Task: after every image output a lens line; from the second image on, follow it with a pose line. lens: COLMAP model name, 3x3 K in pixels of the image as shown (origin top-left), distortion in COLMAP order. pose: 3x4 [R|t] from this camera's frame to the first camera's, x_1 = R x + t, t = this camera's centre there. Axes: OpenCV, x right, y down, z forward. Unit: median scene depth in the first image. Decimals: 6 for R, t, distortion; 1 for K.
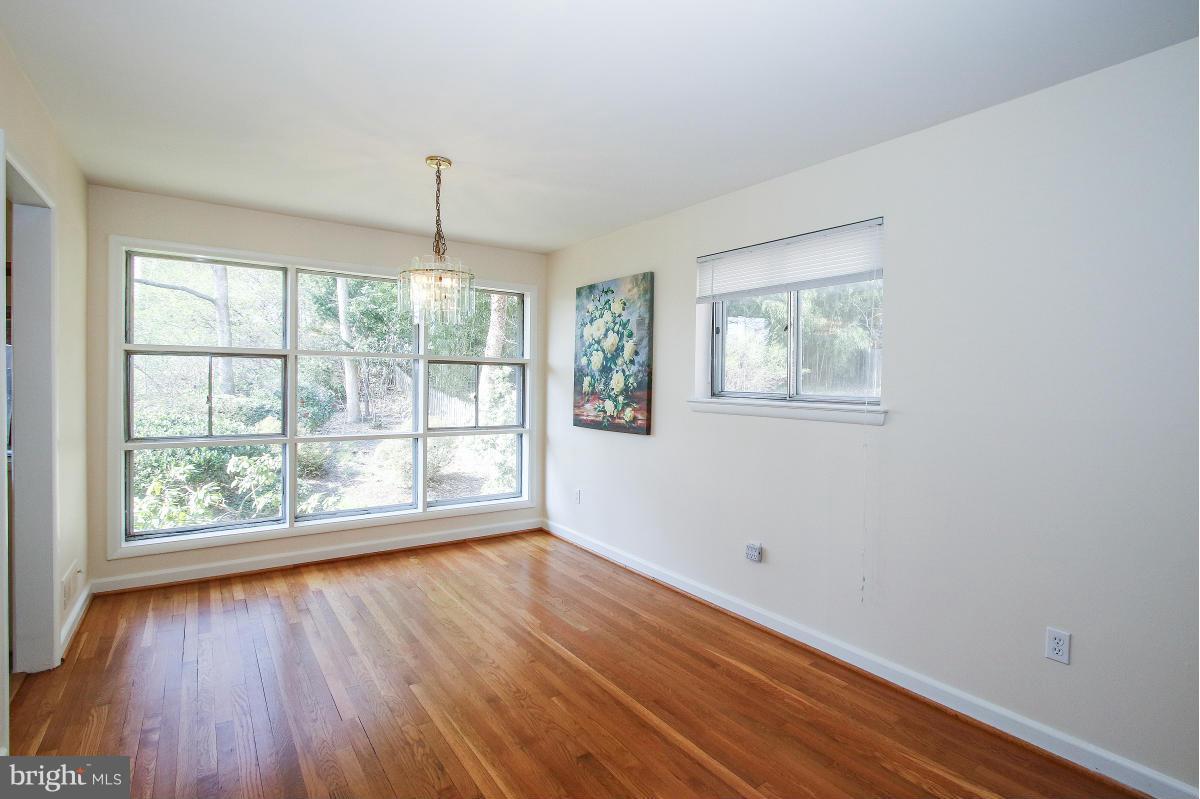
lens RADIAL K [[569.1, 0, 600.7], [0, 569.1, 375.6], [0, 0, 1]] dist [-0.019359, 0.003315]
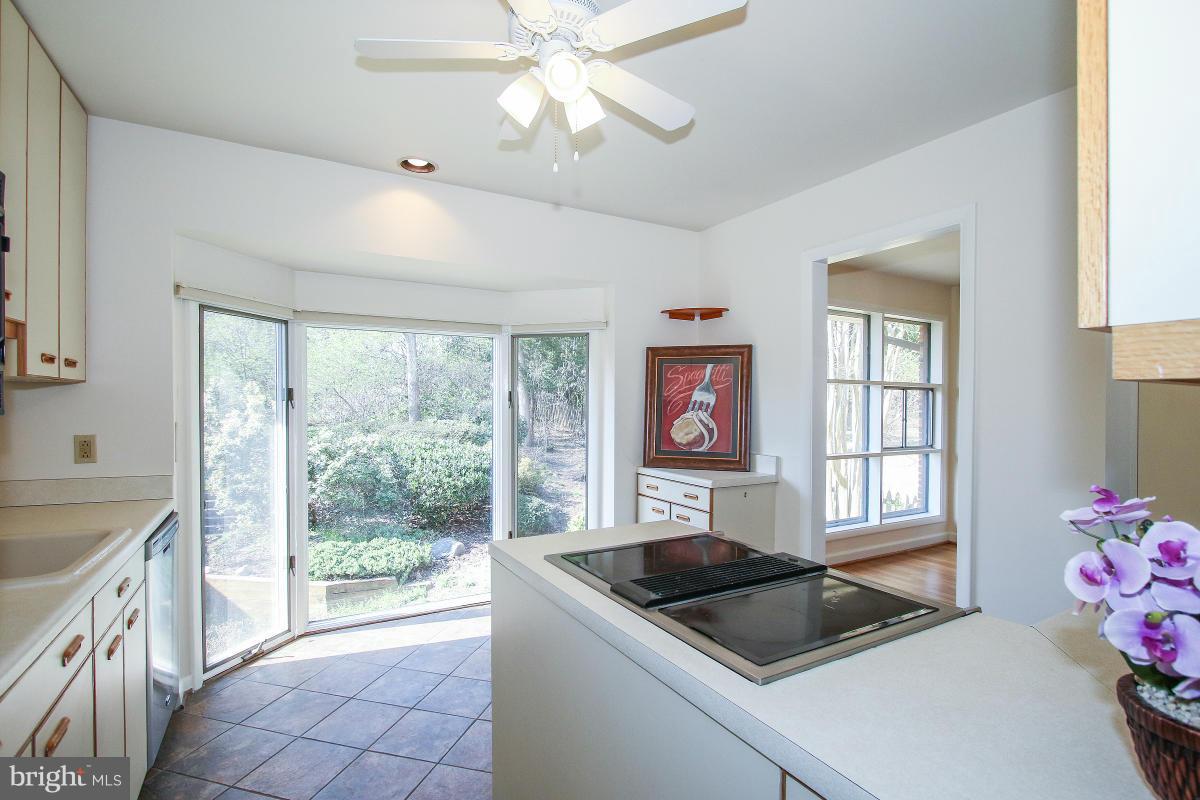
lens RADIAL K [[569.1, 0, 605.2], [0, 569.1, 405.2], [0, 0, 1]] dist [-0.019359, 0.003315]
pose [[0.995714, -0.009542, -0.091987, -0.788614], [0.010532, 0.999892, 0.010278, -0.008168], [0.091879, -0.011203, 0.995707, -0.146912]]
